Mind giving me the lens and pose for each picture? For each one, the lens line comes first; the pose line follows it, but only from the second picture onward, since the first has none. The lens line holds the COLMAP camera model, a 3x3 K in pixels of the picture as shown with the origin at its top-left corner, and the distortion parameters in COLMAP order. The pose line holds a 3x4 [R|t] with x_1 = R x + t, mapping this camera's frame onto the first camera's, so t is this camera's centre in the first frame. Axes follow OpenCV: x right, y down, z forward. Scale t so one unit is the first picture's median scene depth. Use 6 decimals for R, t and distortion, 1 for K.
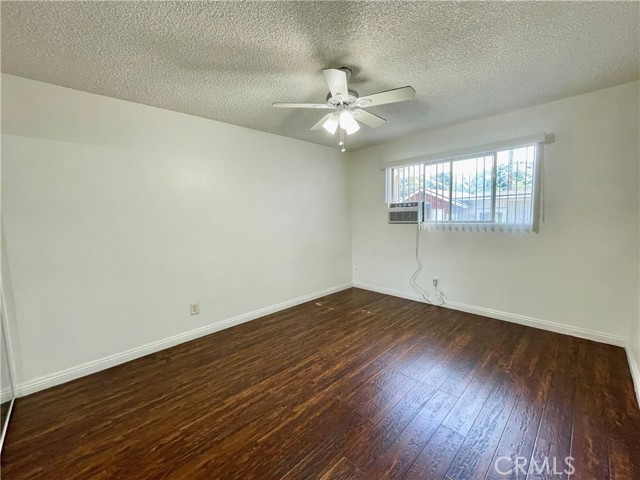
lens RADIAL K [[260.1, 0, 320.0], [0, 260.1, 240.0], [0, 0, 1]] dist [-0.001903, -0.000306]
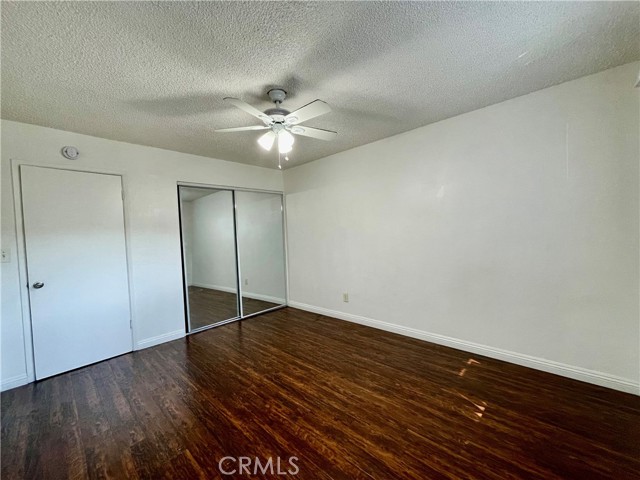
lens RADIAL K [[260.1, 0, 320.0], [0, 260.1, 240.0], [0, 0, 1]] dist [-0.001903, -0.000306]
pose [[0.049553, 0.057229, -0.997131, 0.829448], [-0.054245, 0.997038, 0.054528, -0.090174], [0.997297, 0.051387, 0.052510, 0.819160]]
